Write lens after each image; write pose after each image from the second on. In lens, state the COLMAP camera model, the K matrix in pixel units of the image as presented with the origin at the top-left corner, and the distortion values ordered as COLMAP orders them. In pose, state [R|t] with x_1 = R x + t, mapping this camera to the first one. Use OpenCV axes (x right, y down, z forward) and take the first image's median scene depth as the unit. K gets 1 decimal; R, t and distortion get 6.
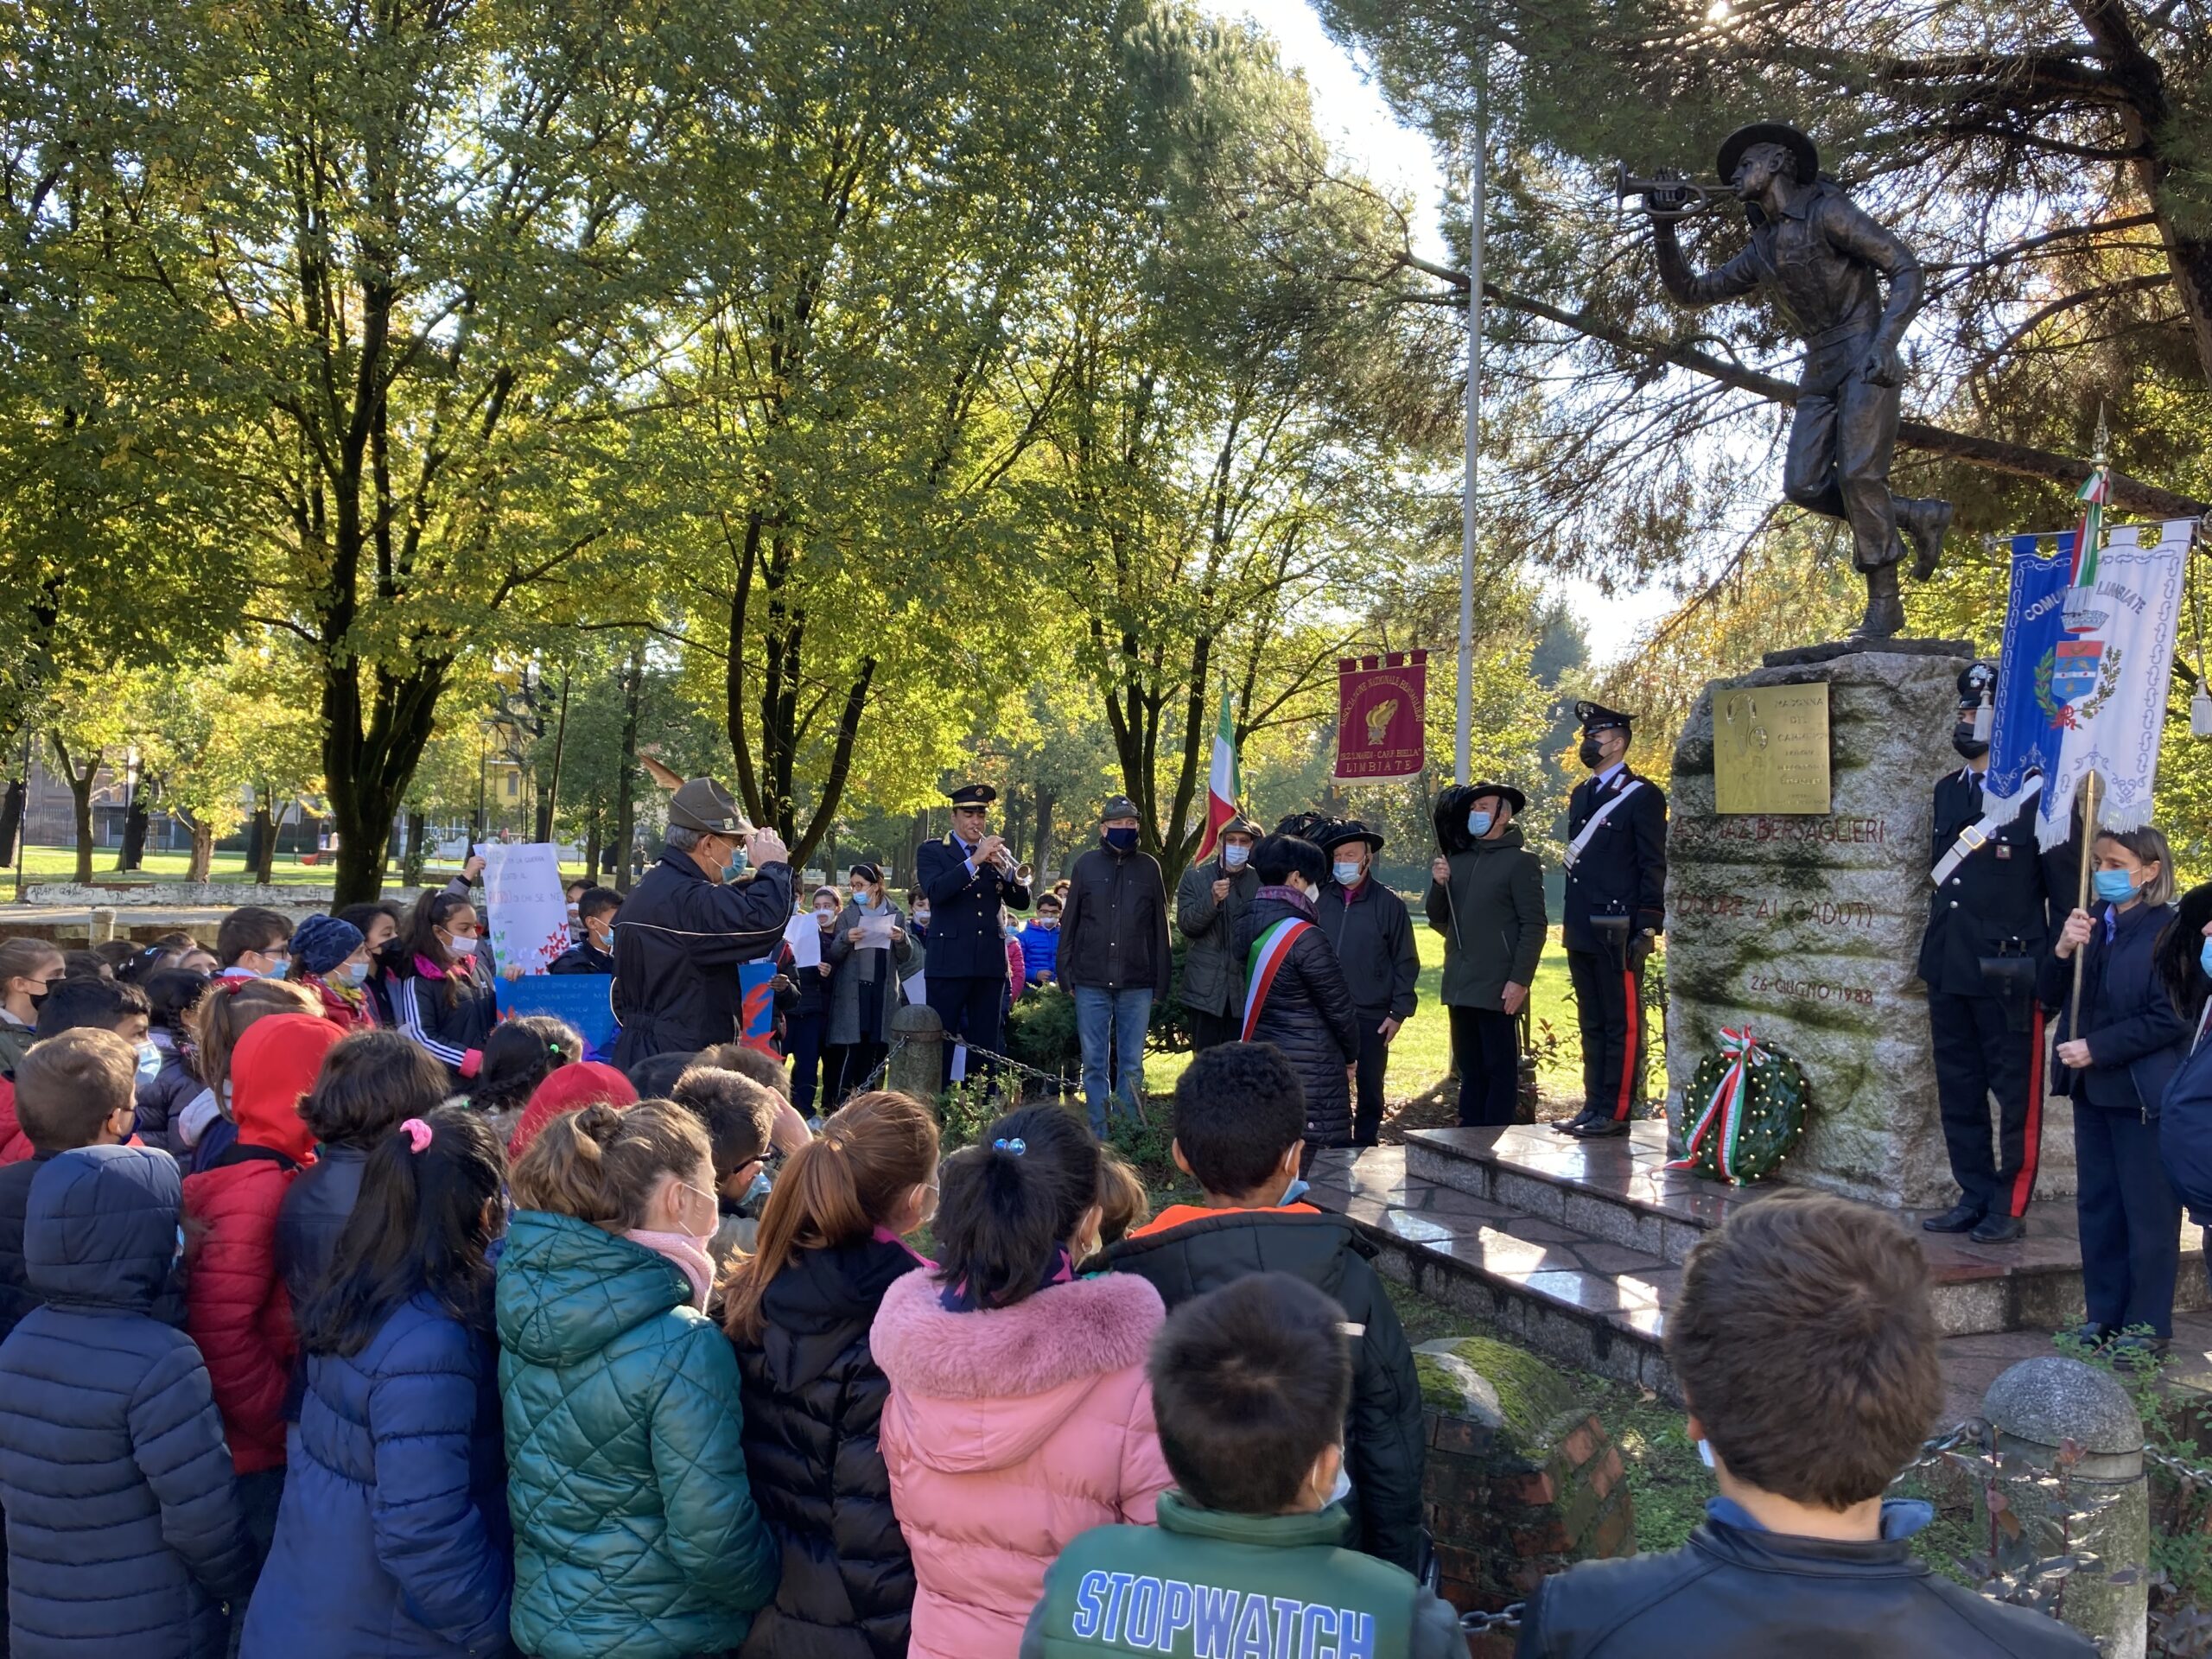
lens RADIAL K [[1810.6, 0, 1154.3], [0, 1810.6, 812.7], [0, 0, 1]] dist [0.015857, -0.025486]
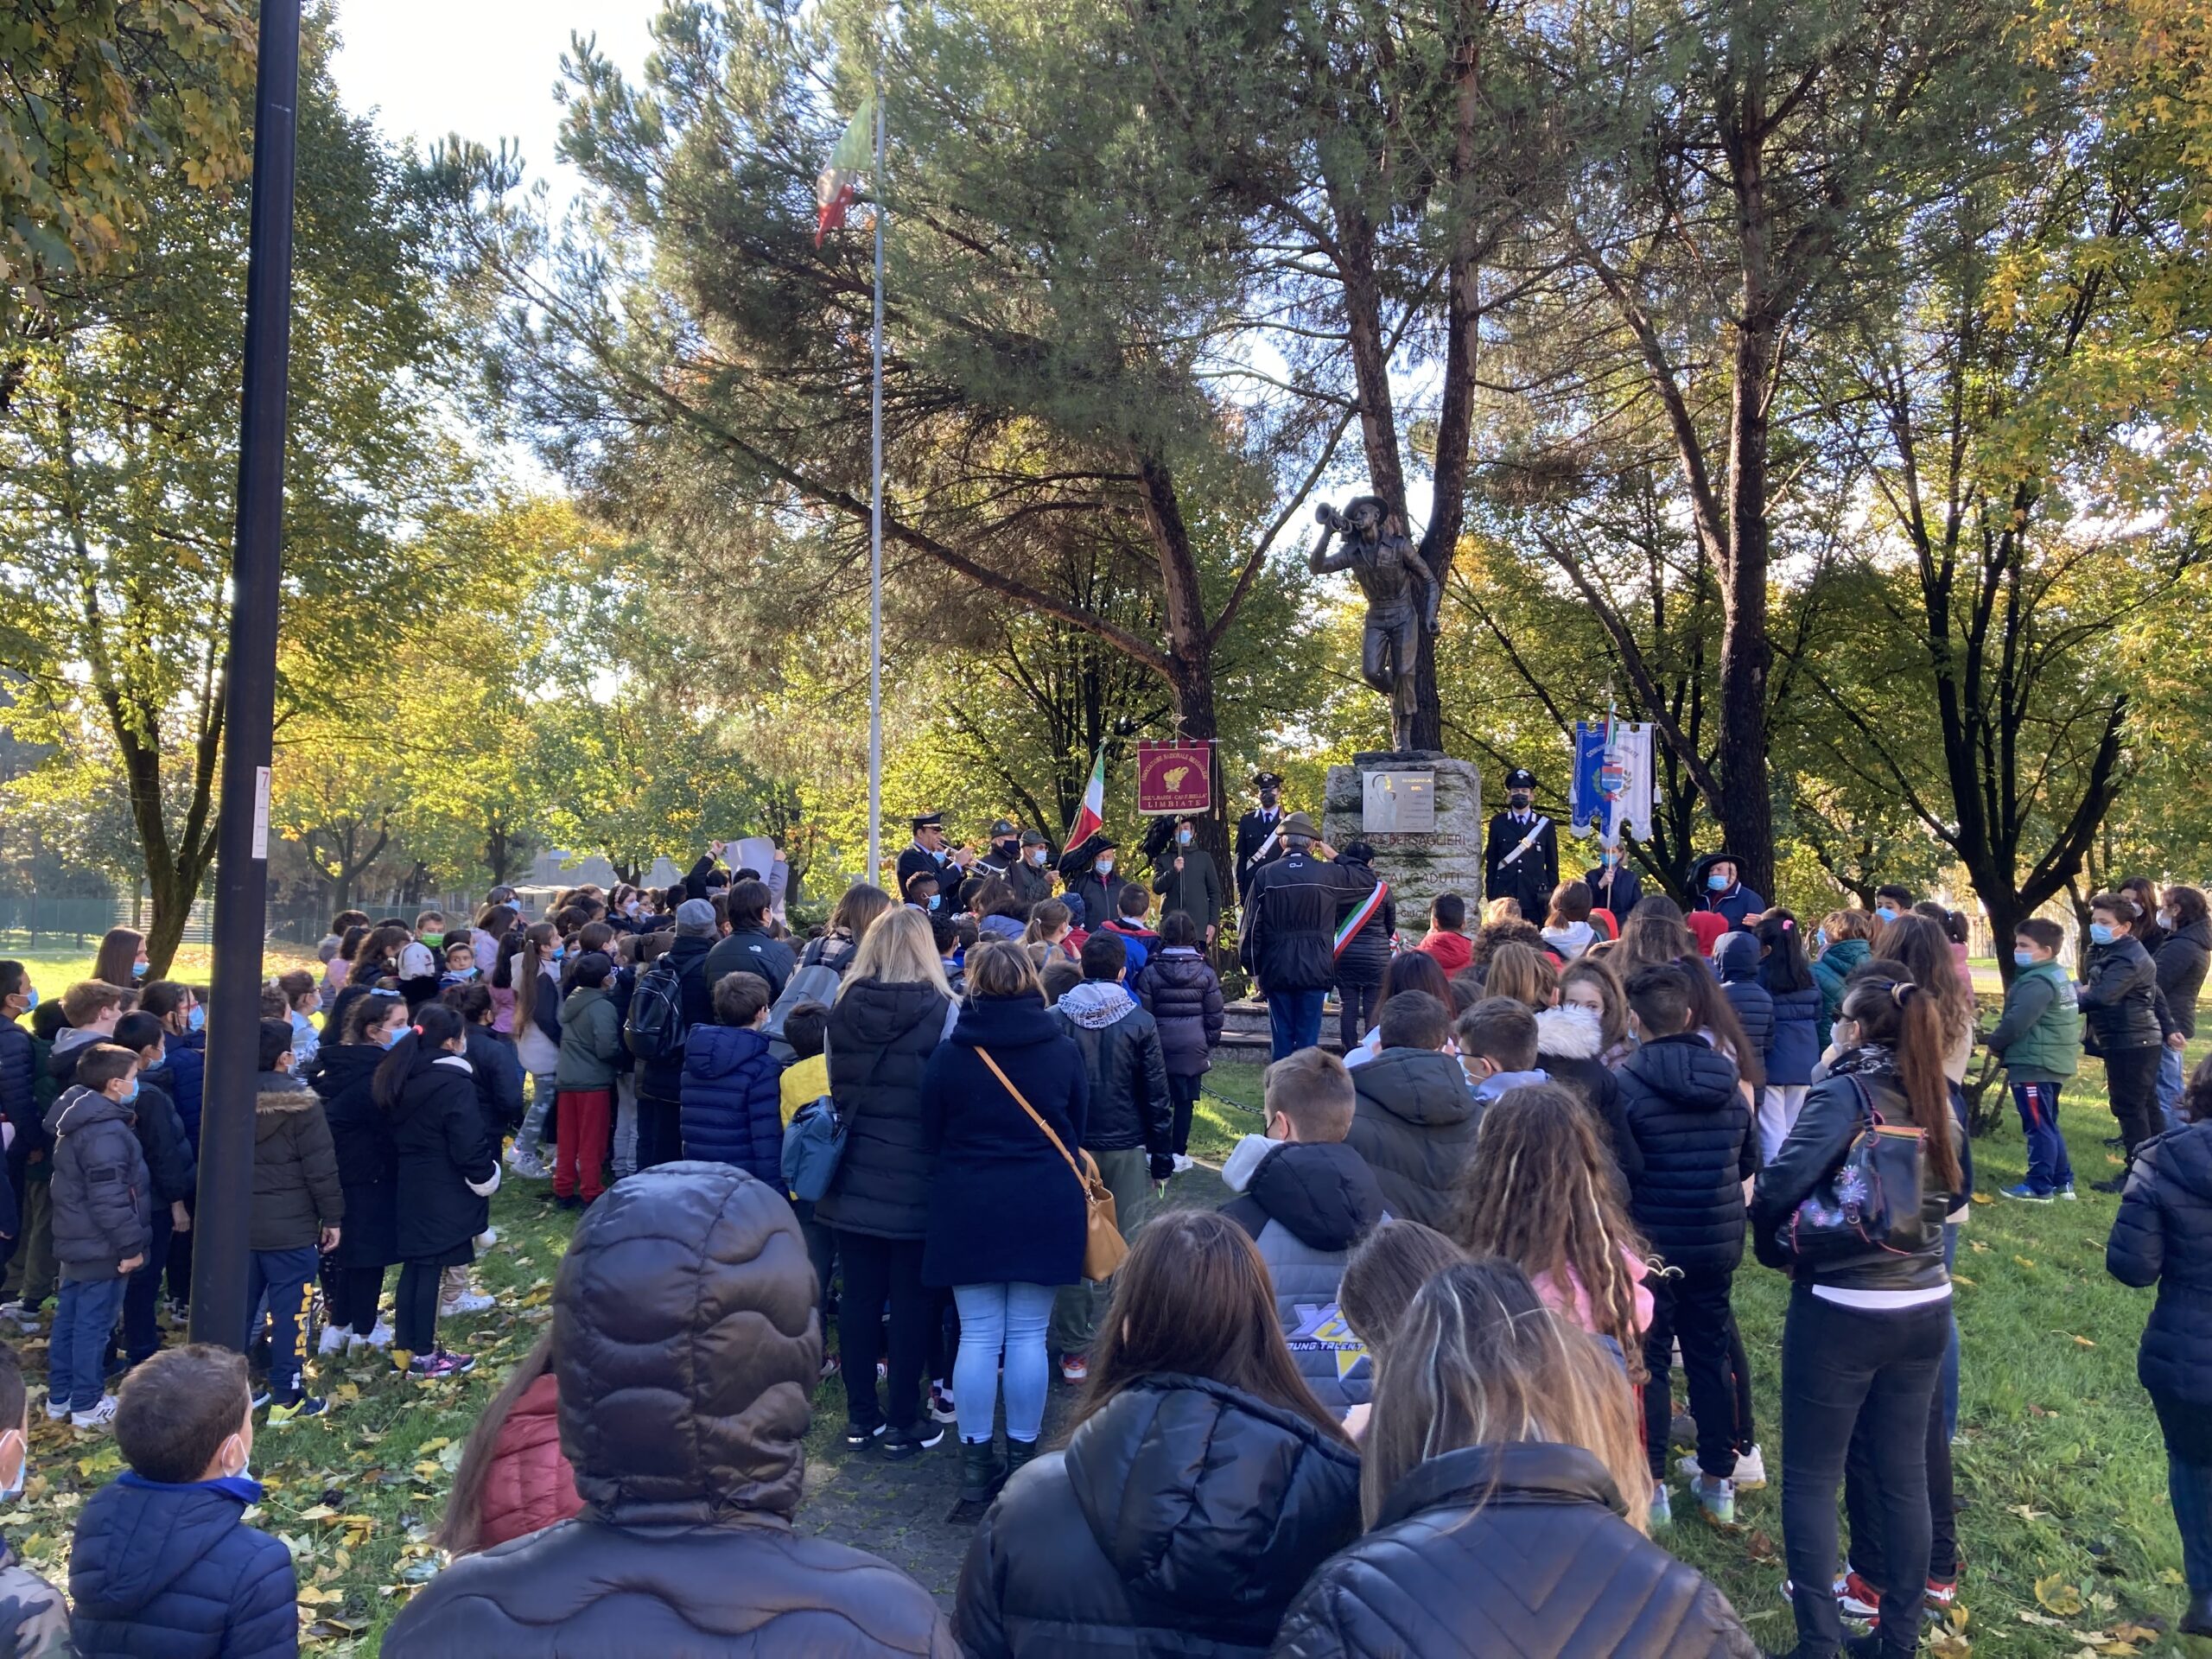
lens RADIAL K [[1810.6, 0, 1068.9], [0, 1810.6, 820.6], [0, 0, 1]] dist [0.015857, -0.025486]
pose [[0.676429, 0.004944, 0.736491, -1.440171], [-0.001132, 0.999983, -0.005672, -0.000193], [-0.736507, 0.003003, 0.676423, -0.139012]]
